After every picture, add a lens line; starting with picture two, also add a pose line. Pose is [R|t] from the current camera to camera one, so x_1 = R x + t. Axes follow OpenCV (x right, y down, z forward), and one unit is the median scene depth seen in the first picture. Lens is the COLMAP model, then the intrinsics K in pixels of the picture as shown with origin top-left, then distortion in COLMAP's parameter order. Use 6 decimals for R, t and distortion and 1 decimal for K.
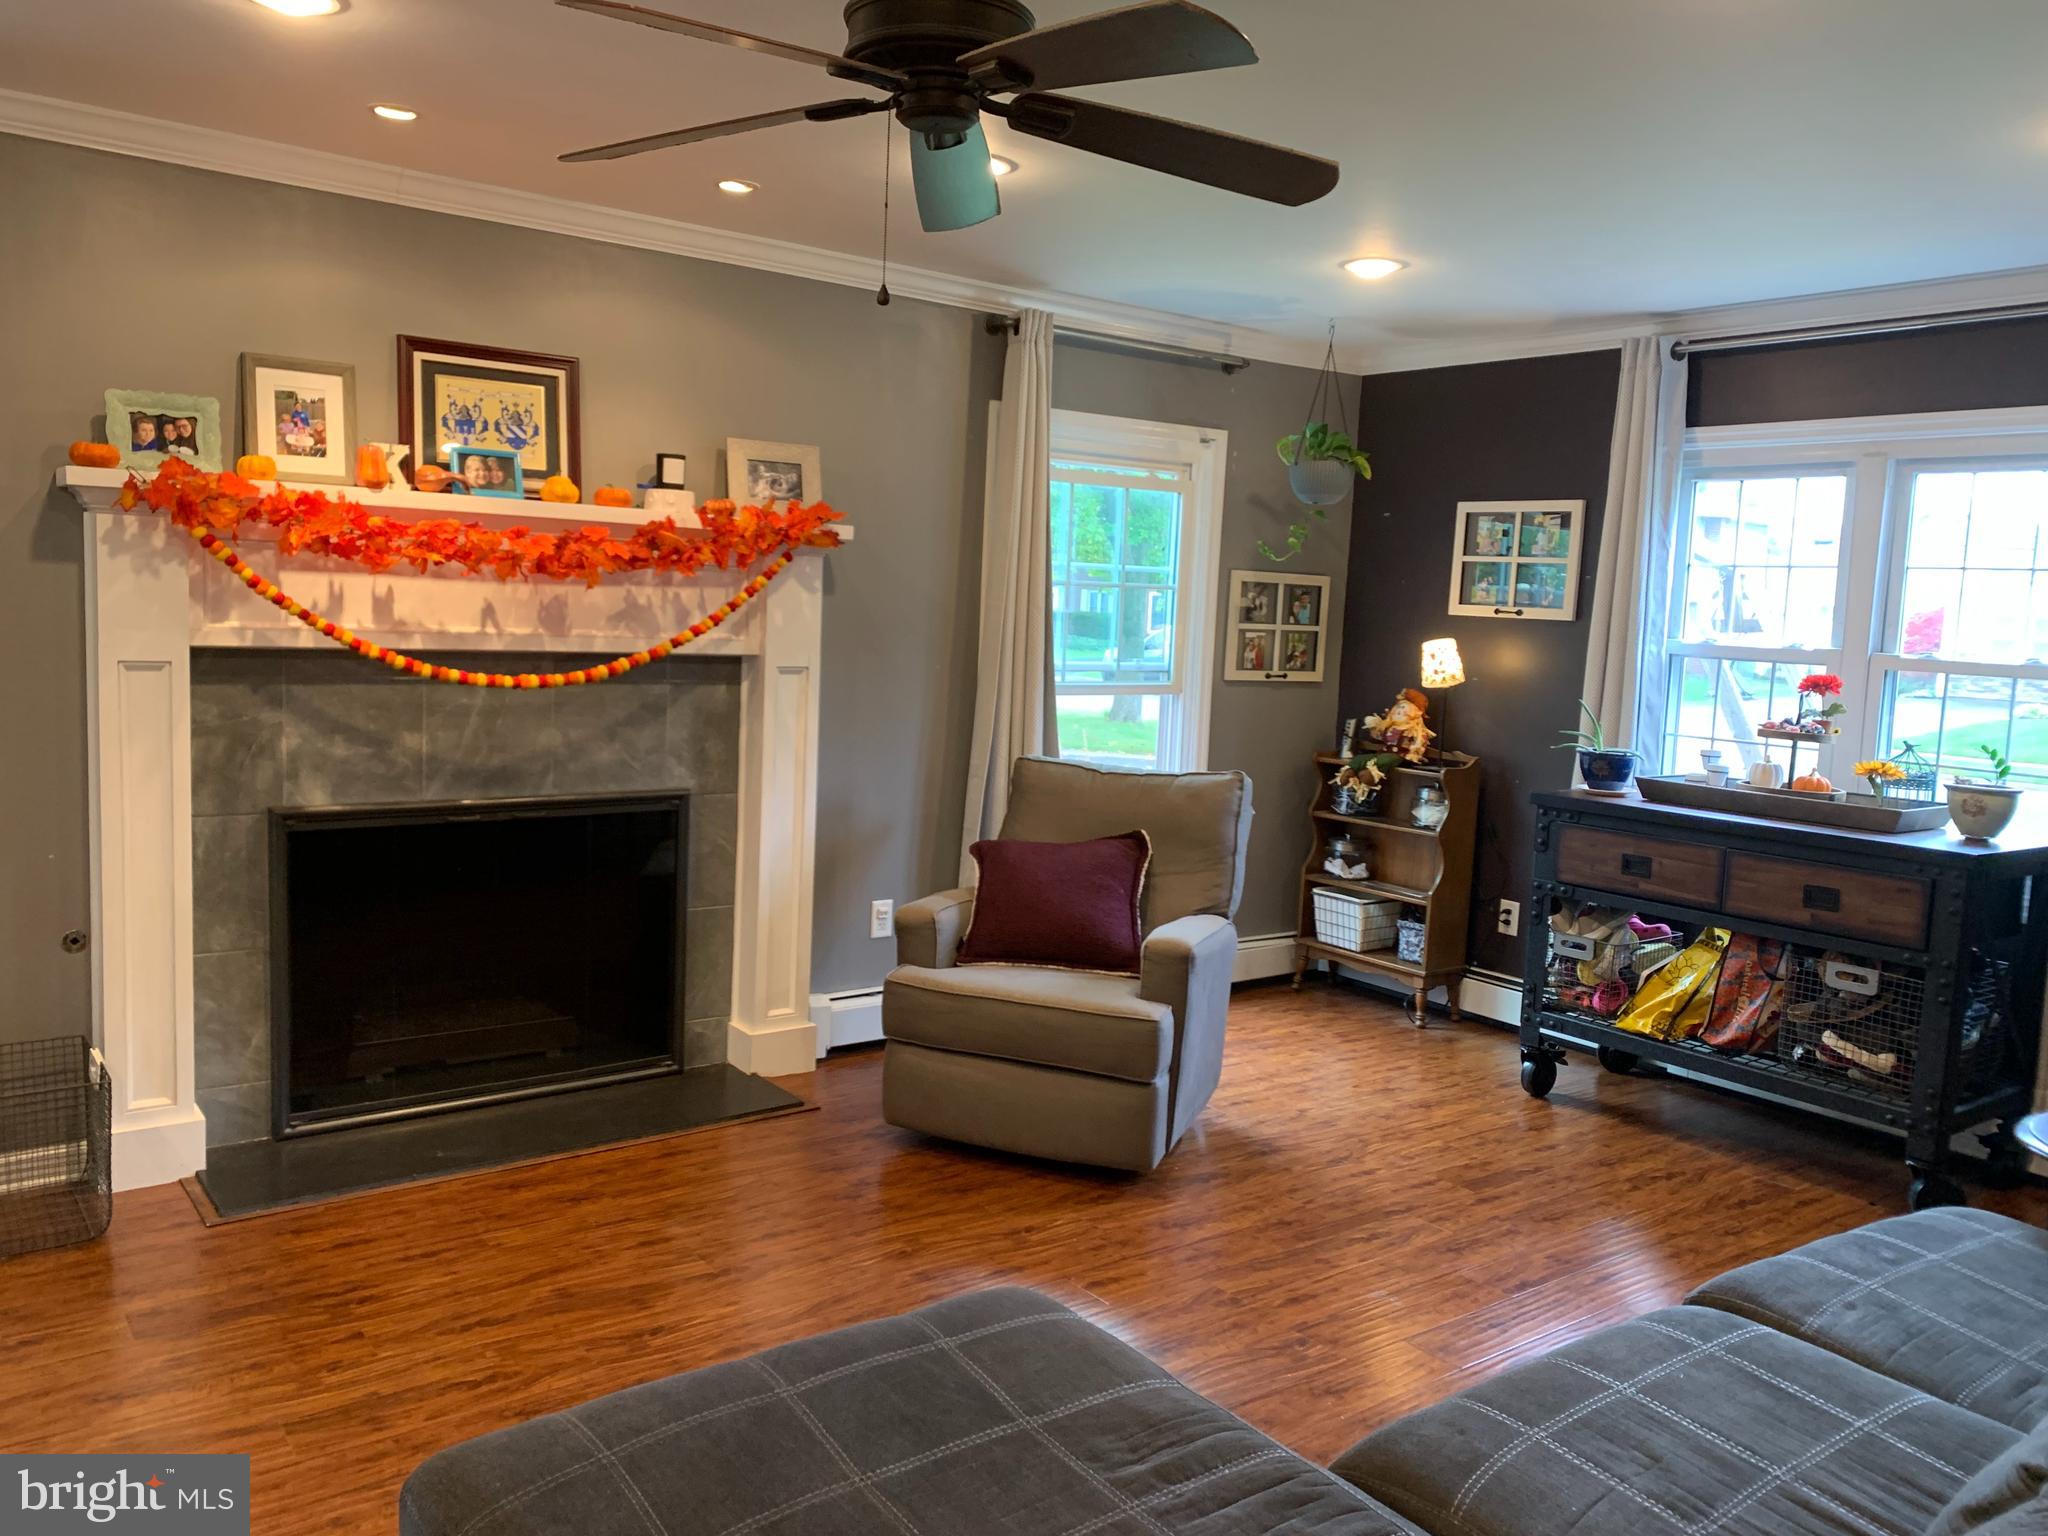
lens RADIAL K [[1558.5, 0, 1008.4], [0, 1558.5, 763.4], [0, 0, 1]] dist [0.030465, -0.039422]
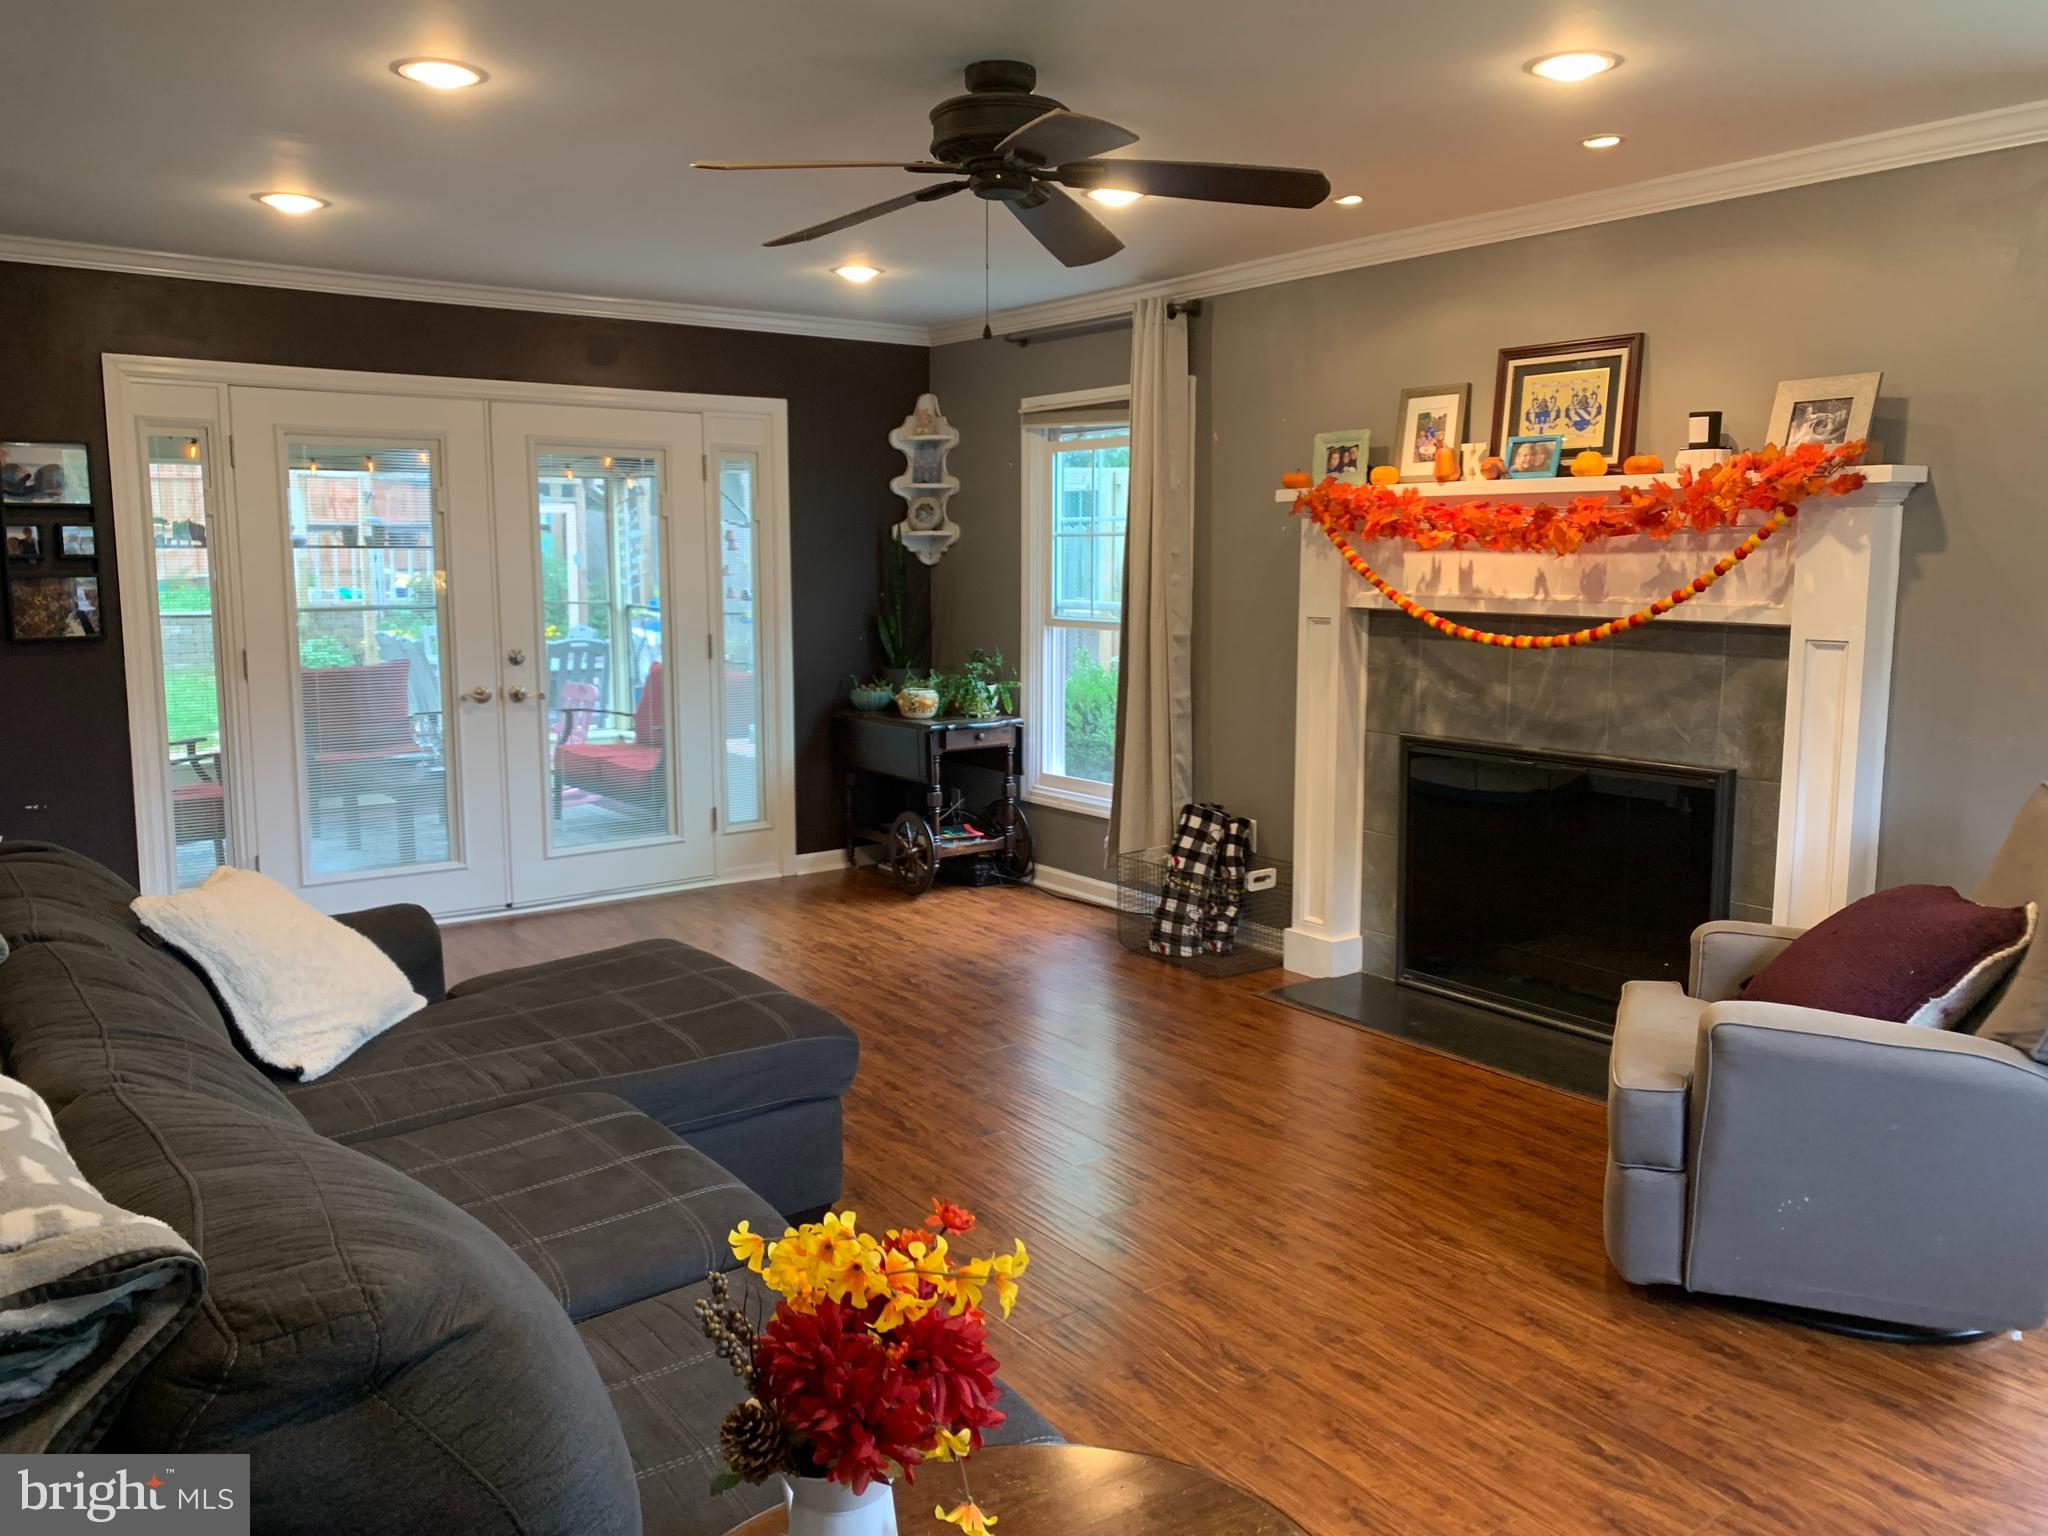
lens RADIAL K [[1558.5, 0, 1009.5], [0, 1558.5, 766.5], [0, 0, 1]] dist [0.030465, -0.039422]
pose [[-0.008838, 0.097537, -0.995193, 0.804306], [-0.105320, 0.989605, 0.097925, -0.034634], [0.994399, 0.105679, 0.001526, 0.634175]]
